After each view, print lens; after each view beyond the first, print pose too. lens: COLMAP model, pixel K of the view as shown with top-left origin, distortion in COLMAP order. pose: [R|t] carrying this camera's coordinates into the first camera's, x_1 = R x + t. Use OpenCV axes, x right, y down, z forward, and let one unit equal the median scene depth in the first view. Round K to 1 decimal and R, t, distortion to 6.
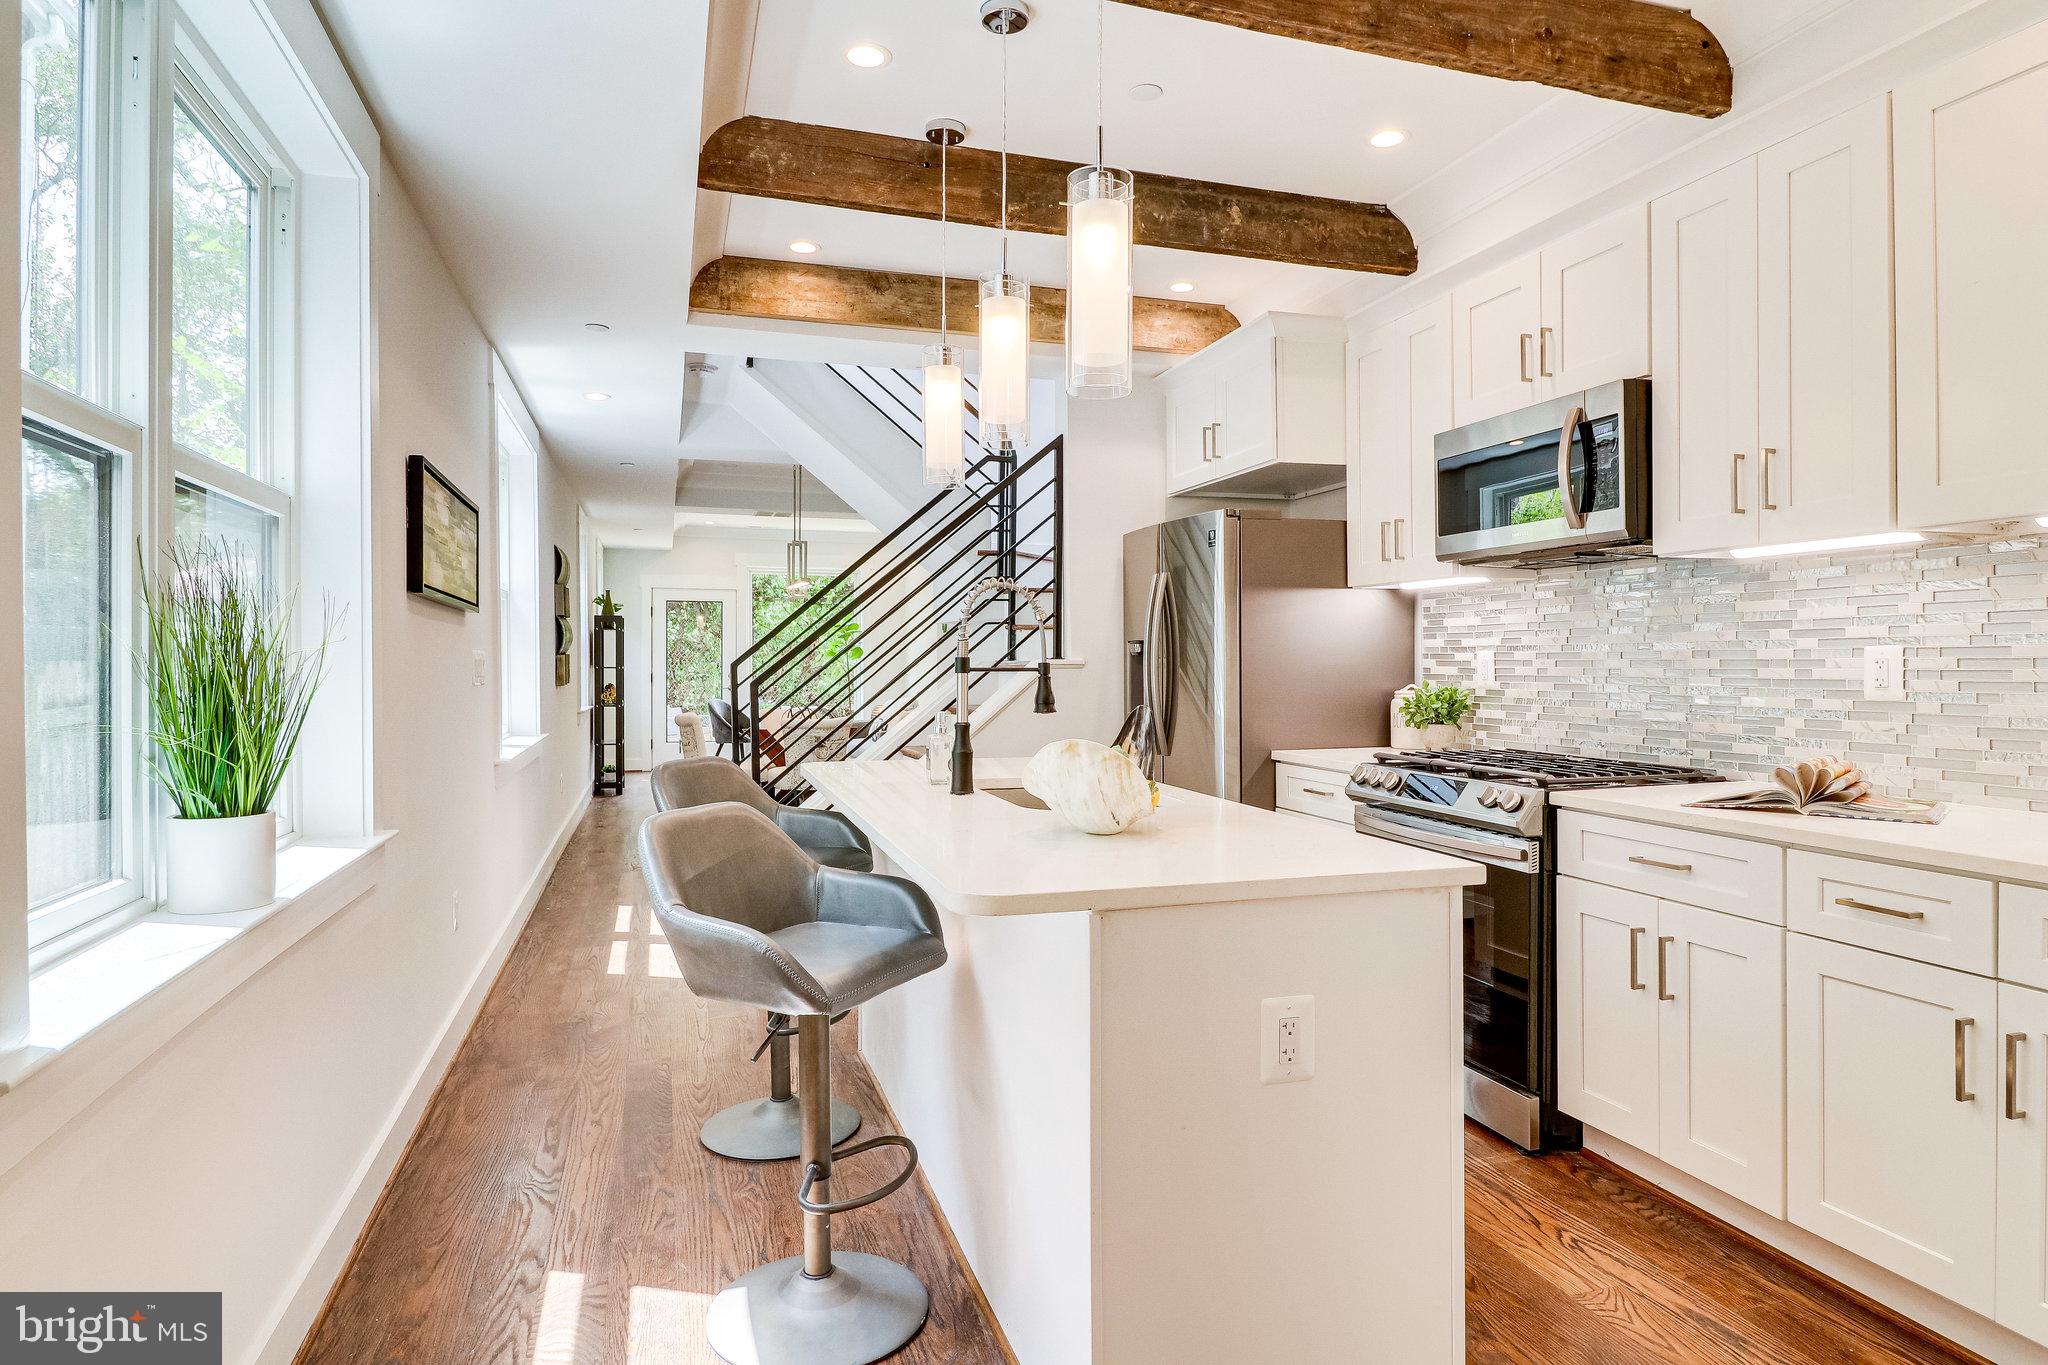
lens RADIAL K [[1068.3, 0, 1018.4], [0, 1068.3, 665.1], [0, 0, 1]] dist [-0.004334, -0.001804]
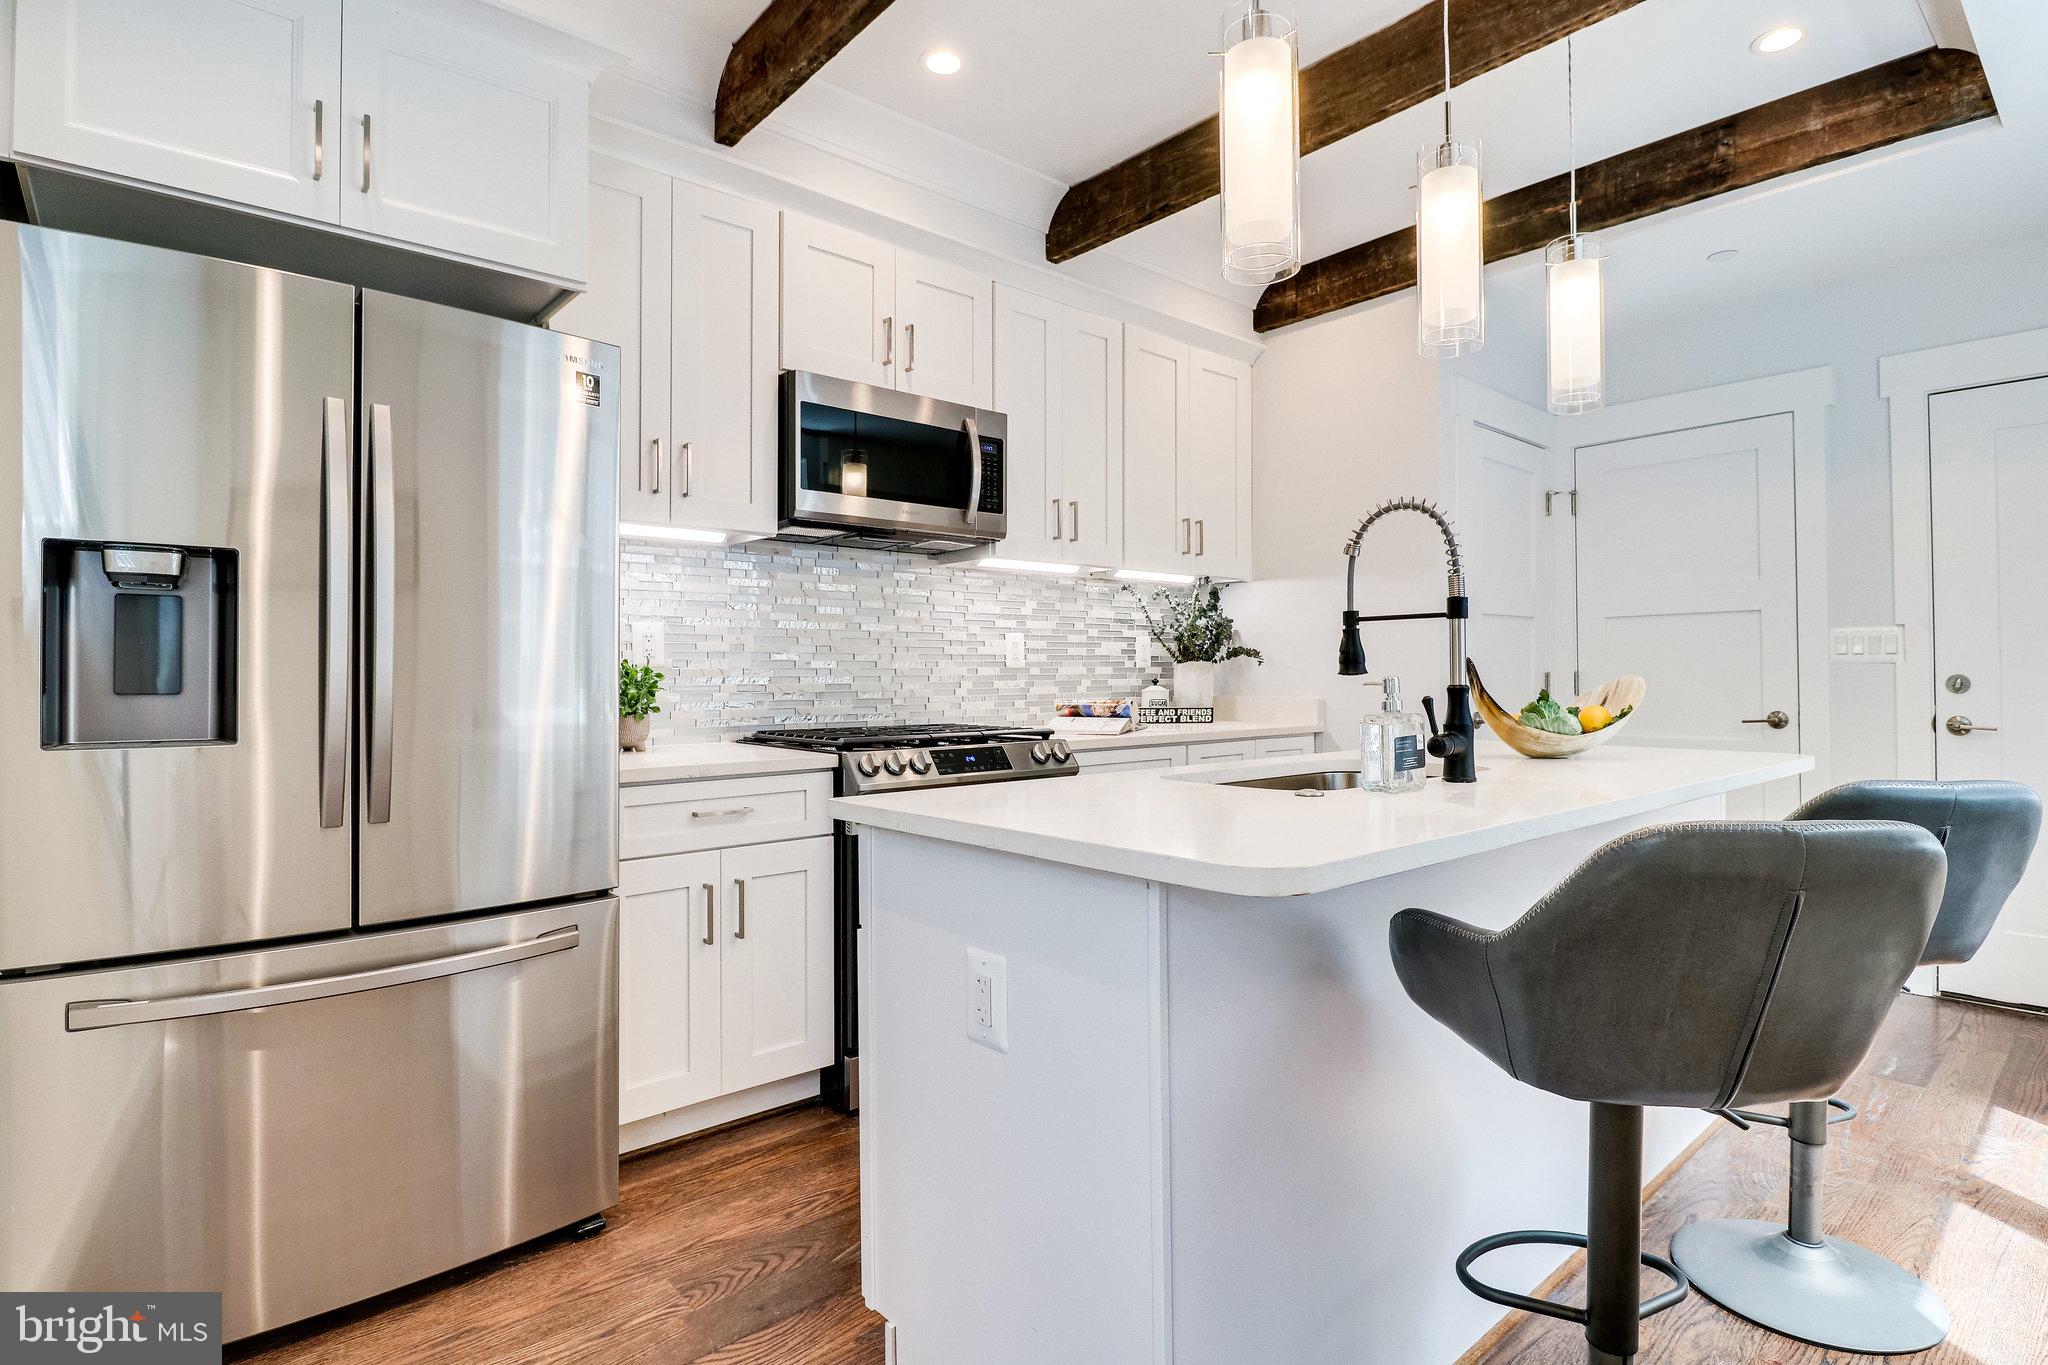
lens RADIAL K [[1068.3, 0, 1018.4], [0, 1068.3, 665.1], [0, 0, 1]] dist [-0.004334, -0.001804]
pose [[-0.394698, -0.019073, 0.918613, -0.646297], [-0.017034, 0.999765, 0.013439, 0.007763], [-0.918653, -0.010343, -0.394930, 1.600229]]
